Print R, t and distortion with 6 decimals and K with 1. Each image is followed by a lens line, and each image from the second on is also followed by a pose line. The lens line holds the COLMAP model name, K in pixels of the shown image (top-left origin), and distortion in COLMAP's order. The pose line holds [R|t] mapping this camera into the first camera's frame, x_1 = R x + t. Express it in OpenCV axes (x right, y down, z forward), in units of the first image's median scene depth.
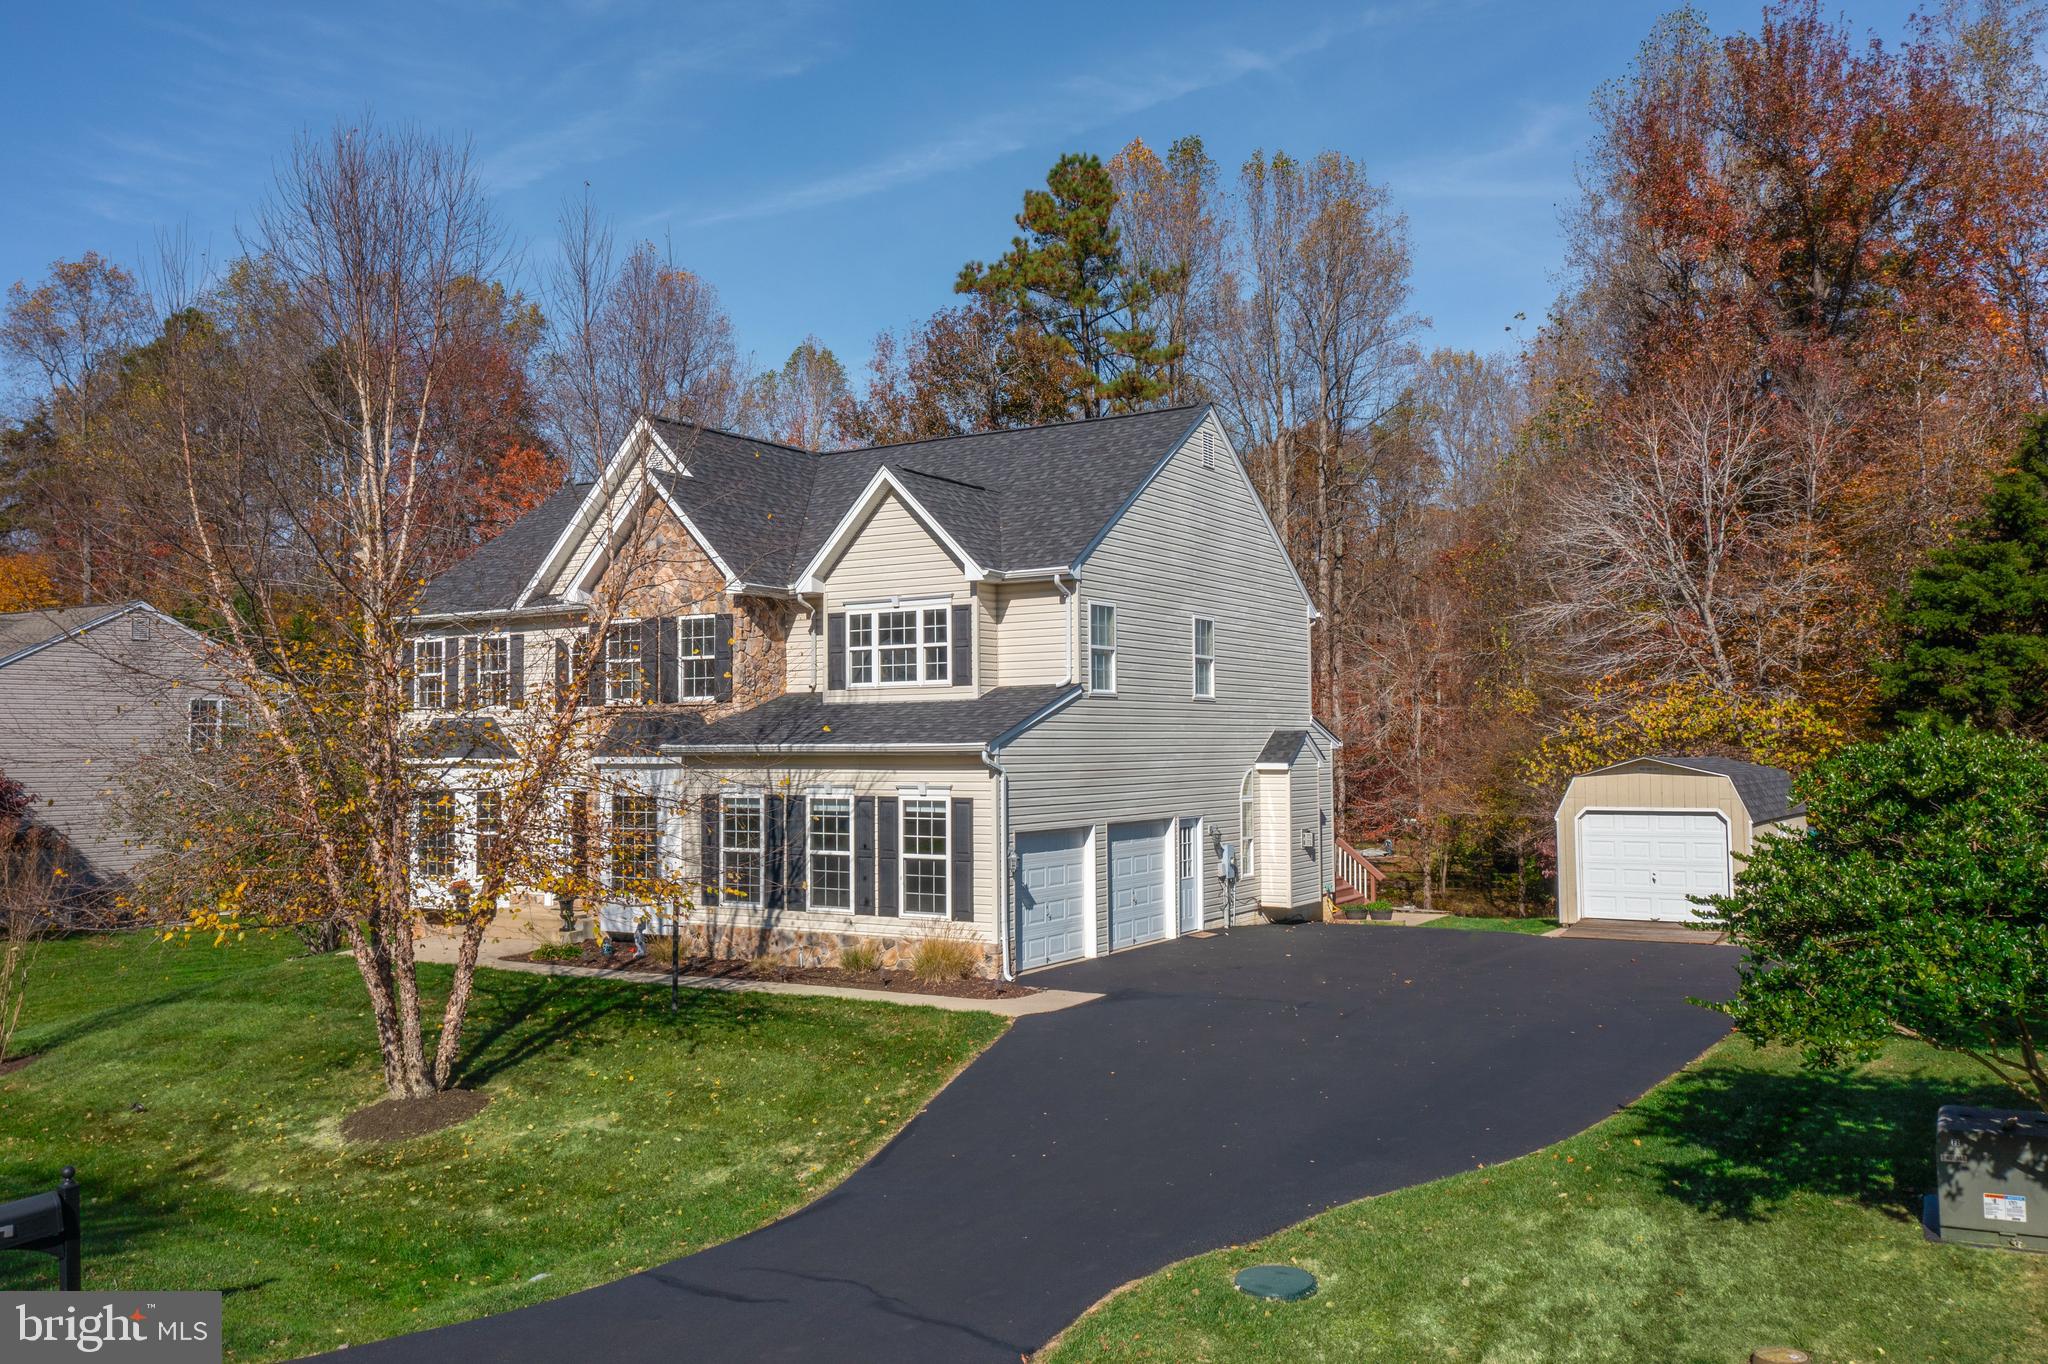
lens RADIAL K [[1629.3, 0, 1030.0], [0, 1629.3, 684.8], [0, 0, 1]] dist [0.000061, 0.002723]
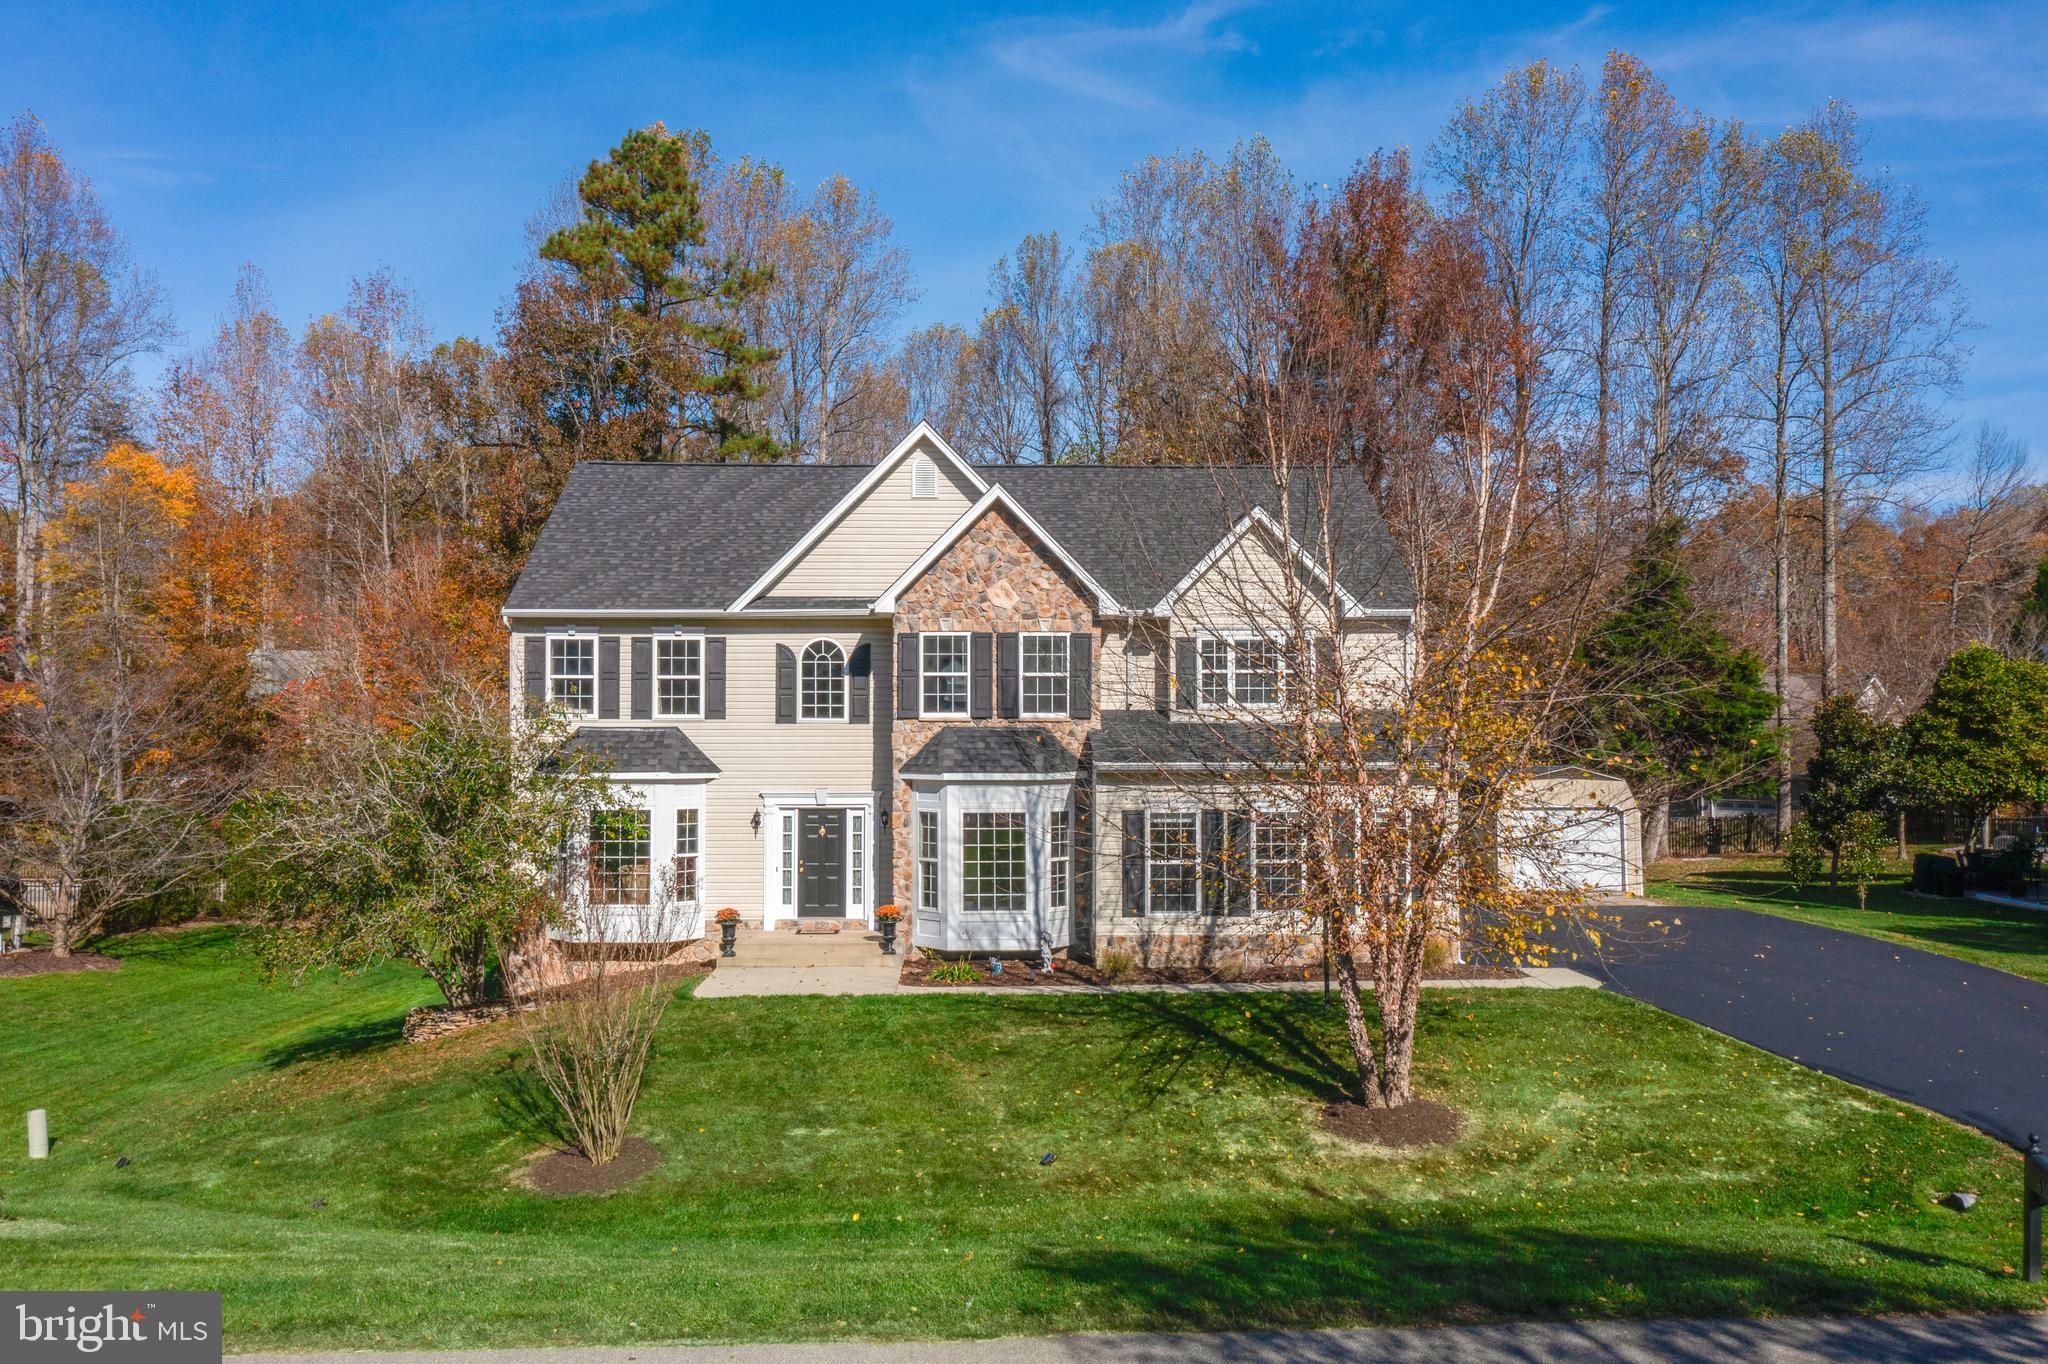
lens RADIAL K [[1640.4, 0, 1028.6], [0, 1640.4, 682.3], [0, 0, 1]] dist [-0.001618, 0.002222]
pose [[0.836055, 0.023389, 0.548147, -0.815364], [-0.026537, 0.999645, -0.002179, -0.009818], [-0.548004, -0.012724, 0.836379, 0.160098]]
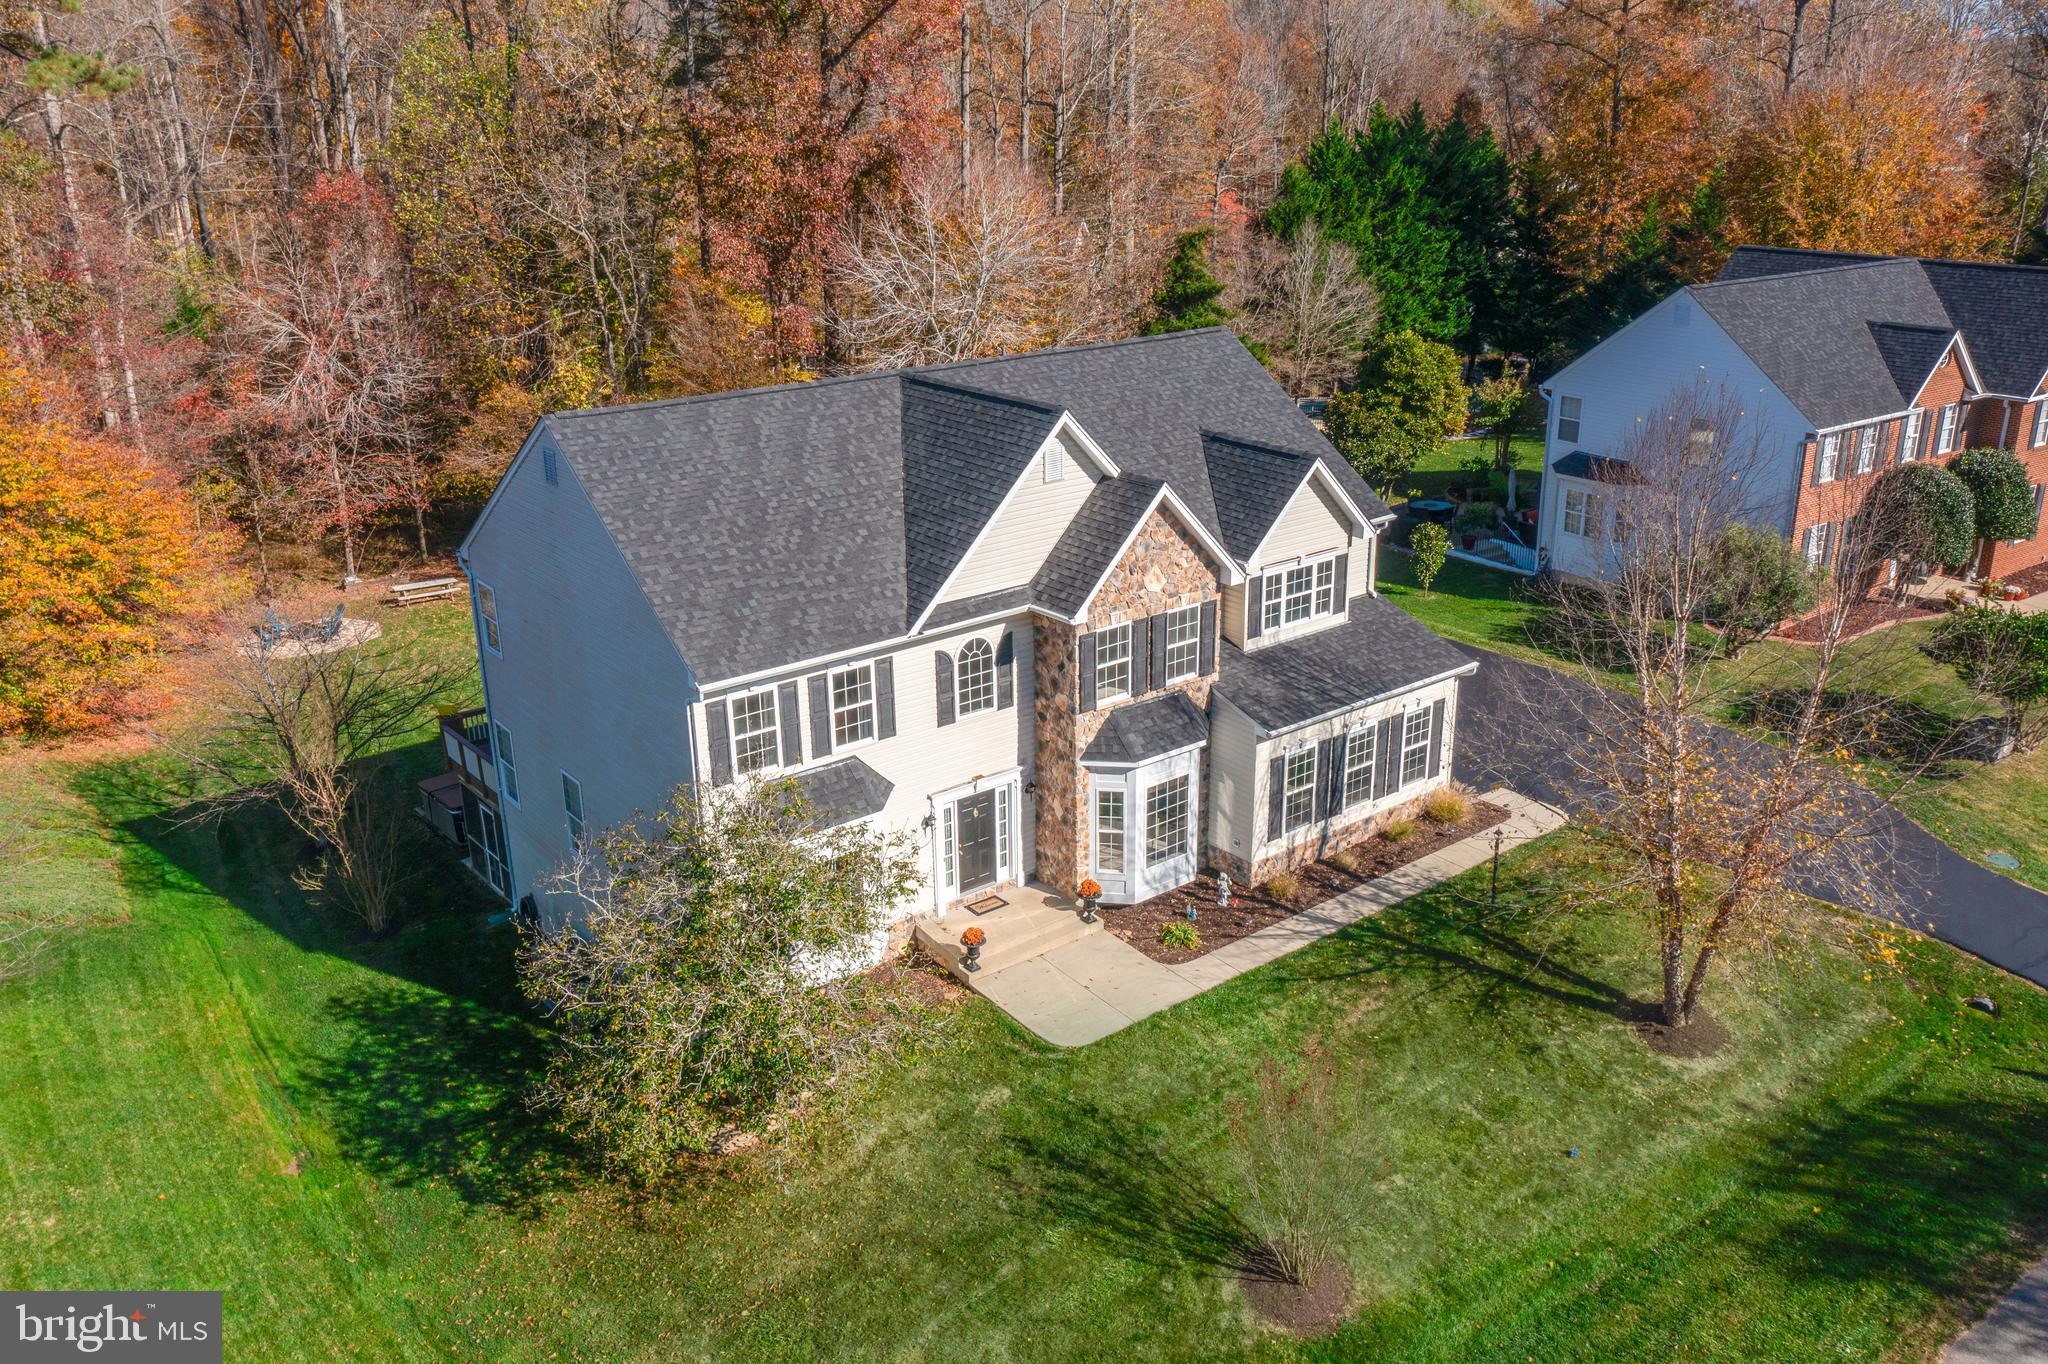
lens RADIAL K [[1629.3, 0, 1030.0], [0, 1629.3, 684.8], [0, 0, 1]] dist [0.000061, 0.002723]
pose [[0.347744, -0.318881, 0.881697, -1.285692], [-0.024770, 0.936934, 0.348627, -0.391857], [-0.937262, -0.143072, 0.317914, 0.784854]]
